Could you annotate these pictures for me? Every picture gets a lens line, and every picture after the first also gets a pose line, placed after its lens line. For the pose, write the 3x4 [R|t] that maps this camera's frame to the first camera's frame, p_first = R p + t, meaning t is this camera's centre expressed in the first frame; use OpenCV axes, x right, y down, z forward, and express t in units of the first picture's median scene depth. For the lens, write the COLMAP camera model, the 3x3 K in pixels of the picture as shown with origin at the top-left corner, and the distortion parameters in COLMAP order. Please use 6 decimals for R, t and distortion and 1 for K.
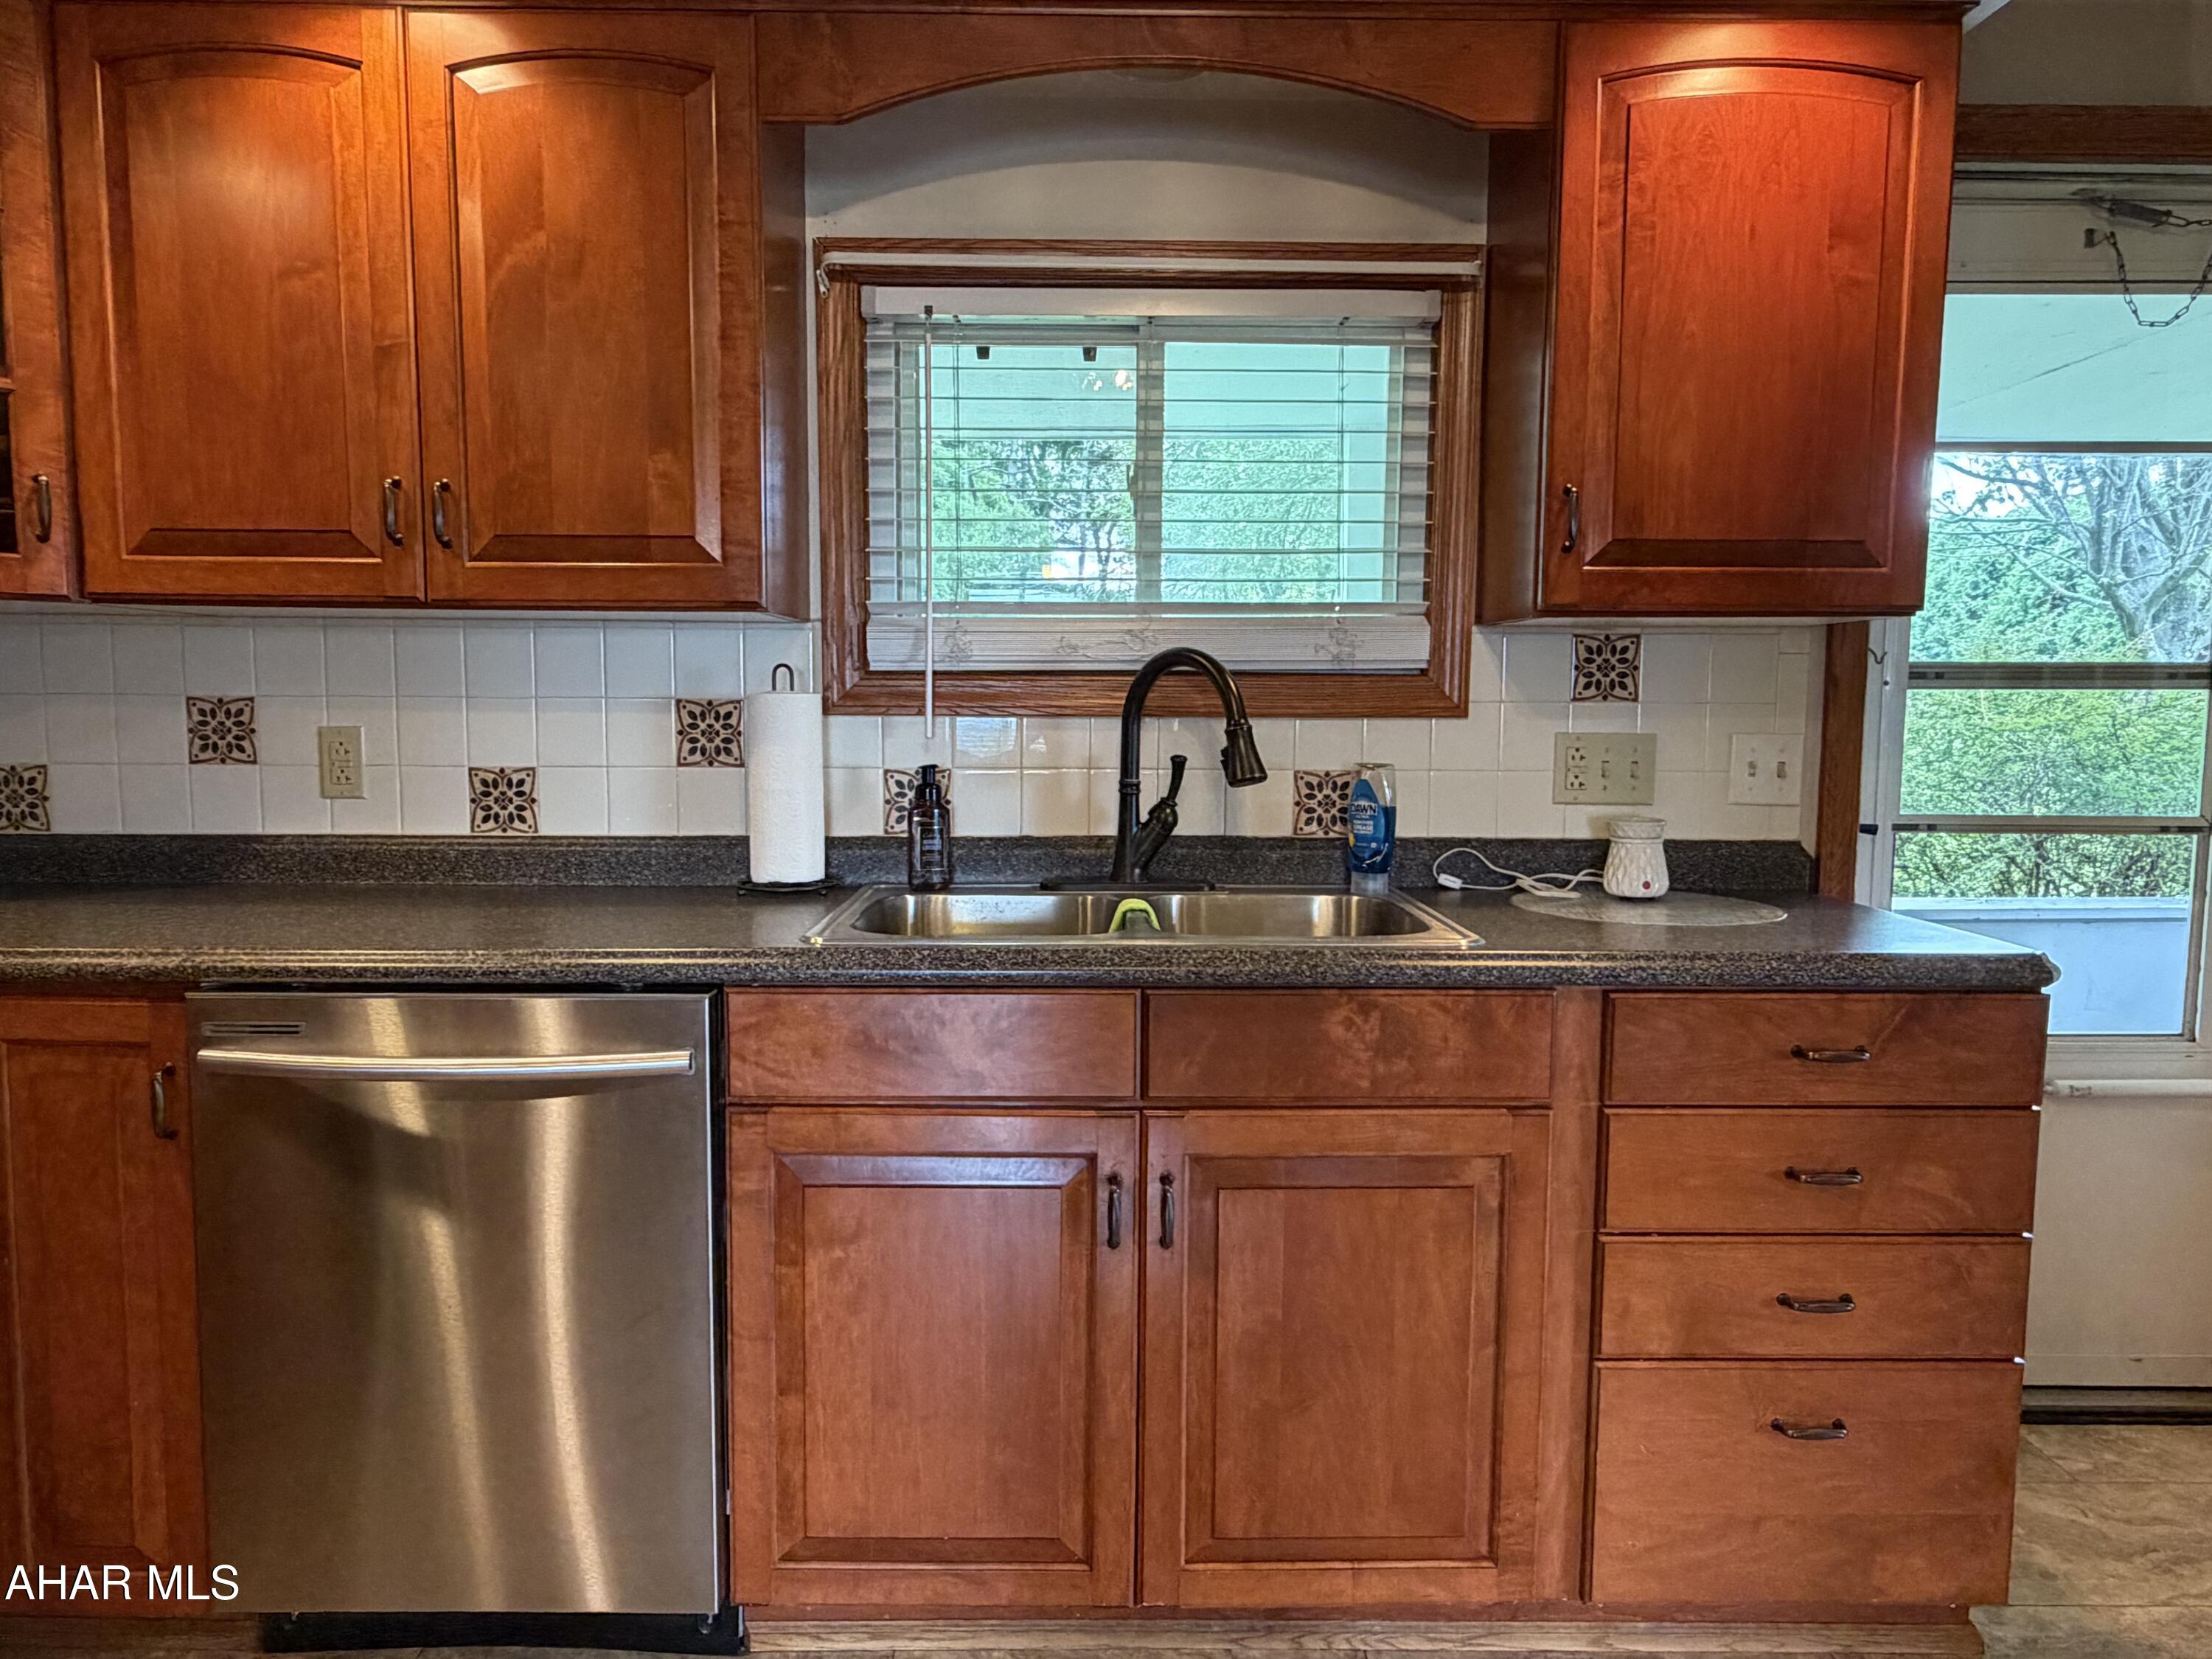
lens RADIAL K [[1442.6, 0, 1105.1], [0, 1442.6, 843.1], [0, 0, 1]] dist [0.000431, 0.003665]
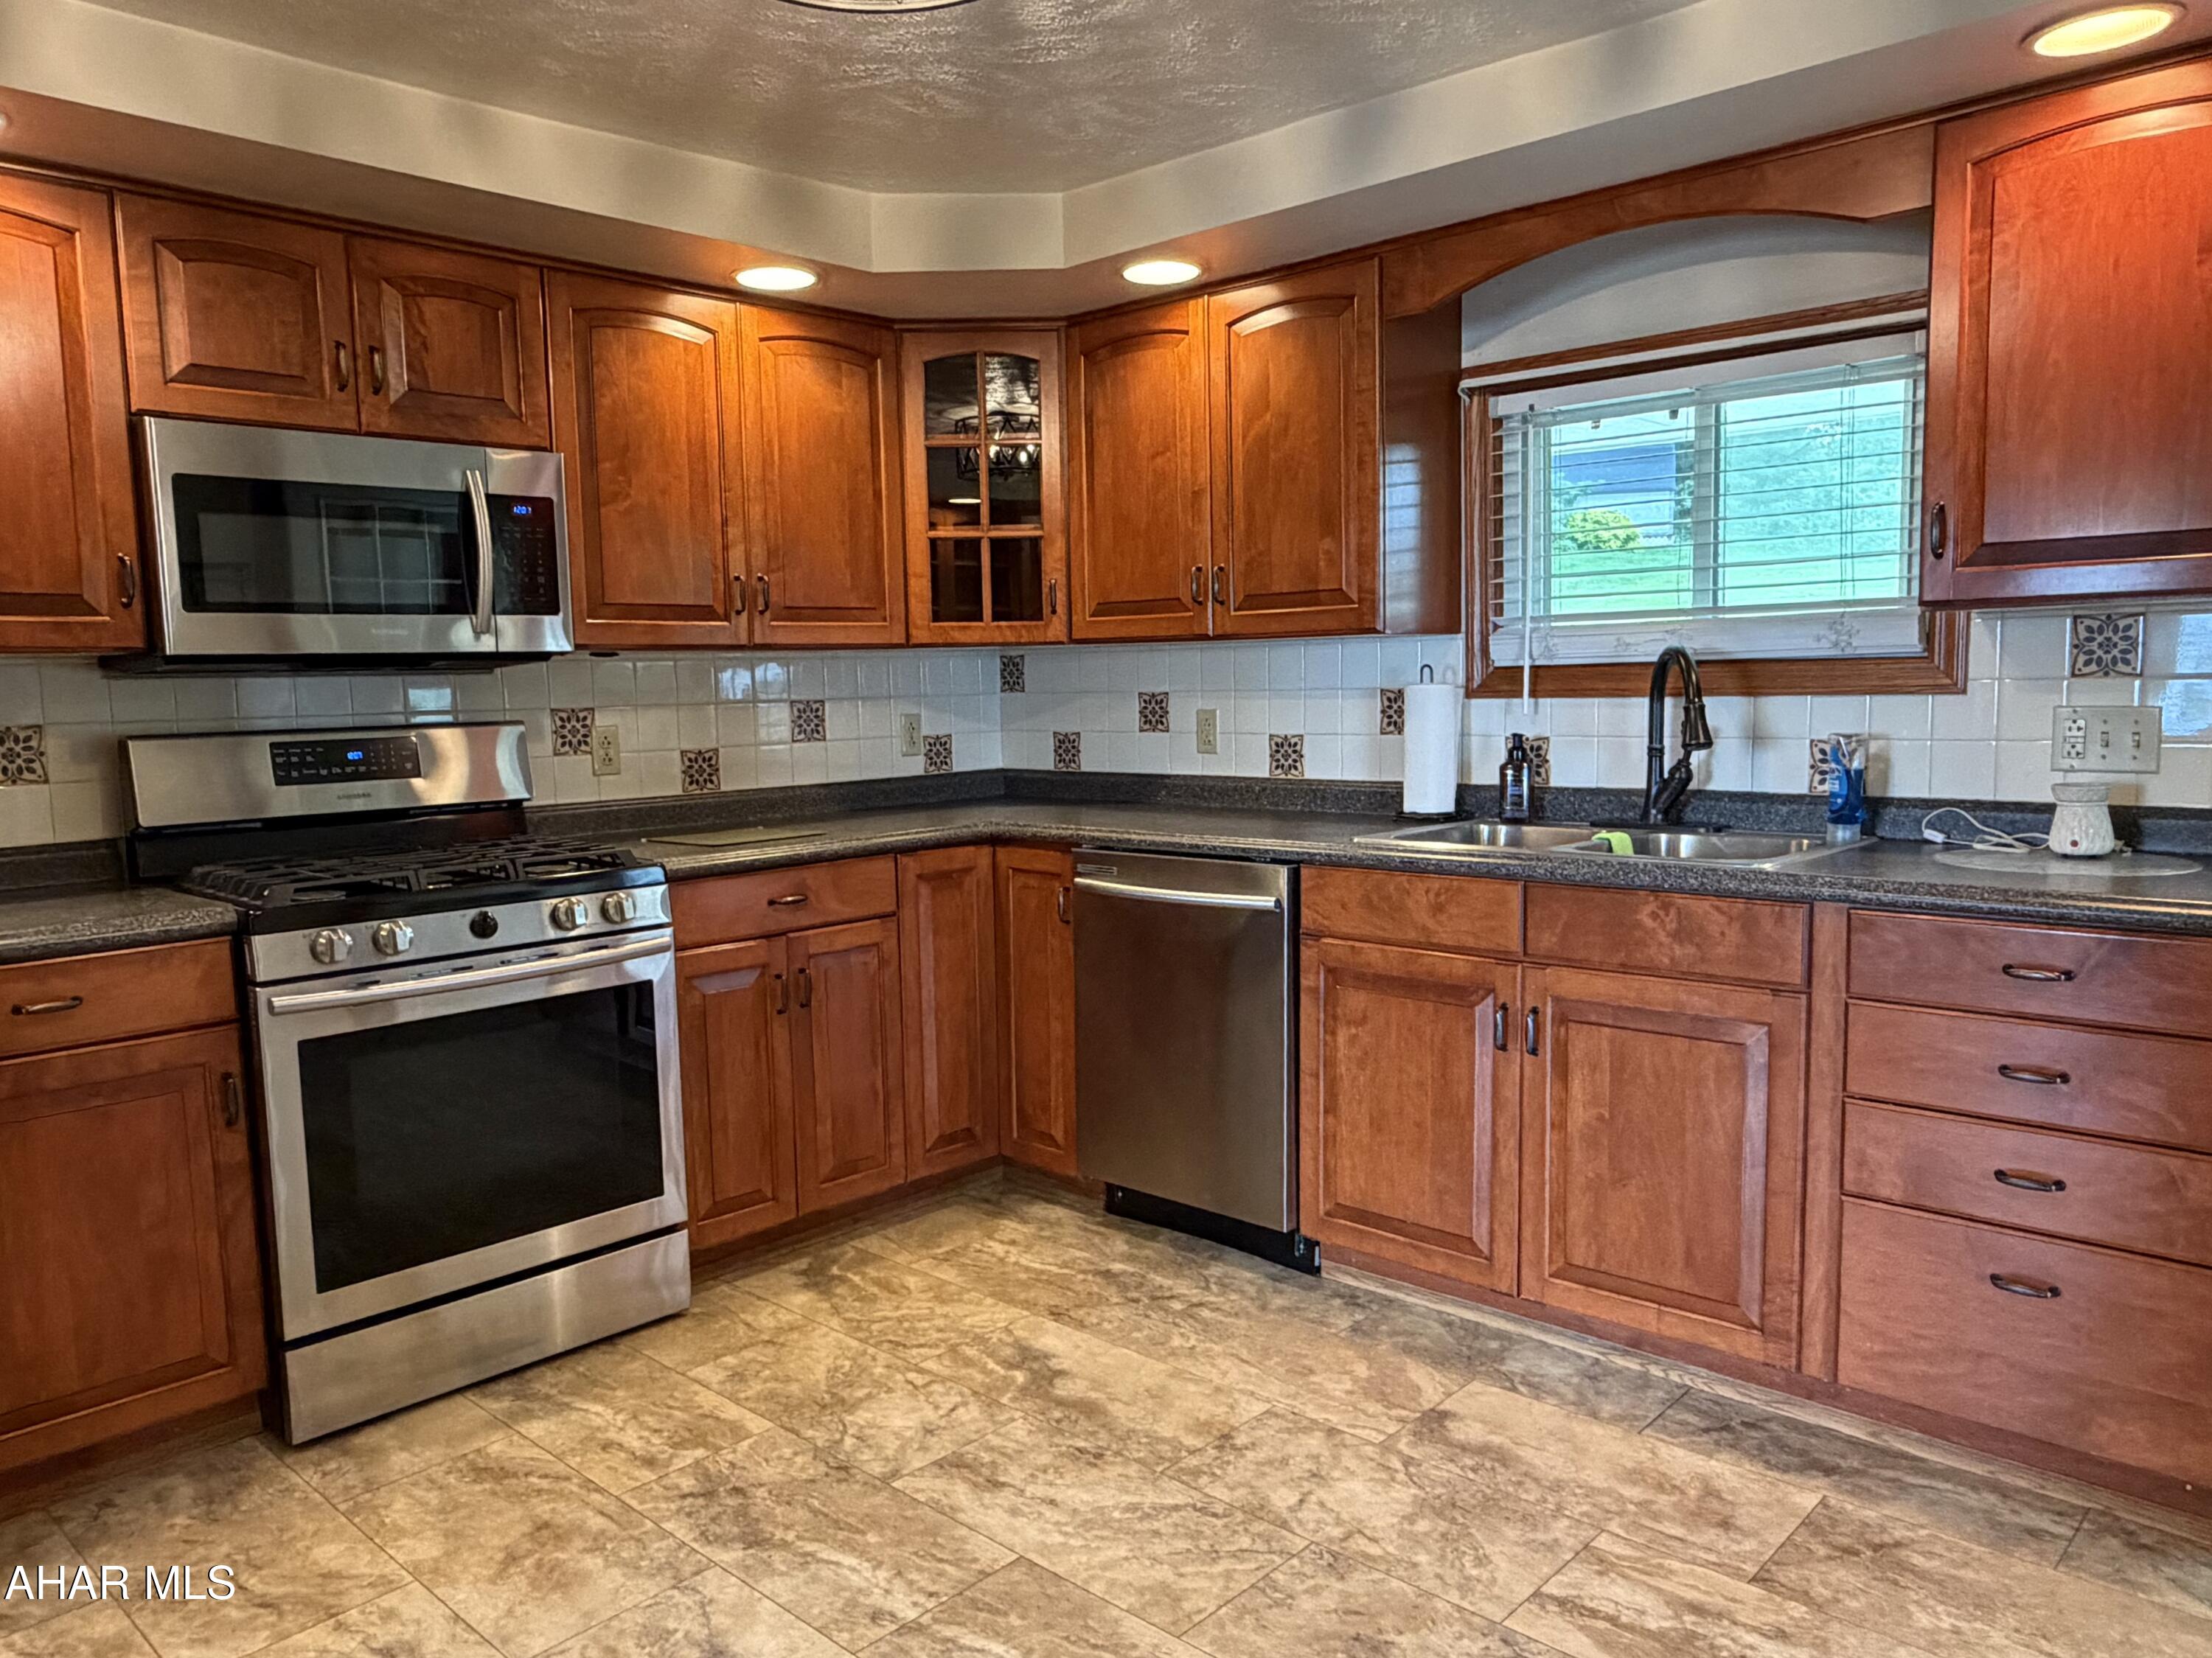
lens RADIAL K [[1442.5, 0, 1105.1], [0, 1442.5, 842.6], [0, 0, 1]] dist [0.000431, 0.003665]
pose [[0.732842, 0.054499, -0.678213, 0.615880], [-0.042202, 0.998509, 0.034635, 0.022700], [0.679089, 0.003240, 0.734049, -0.343480]]
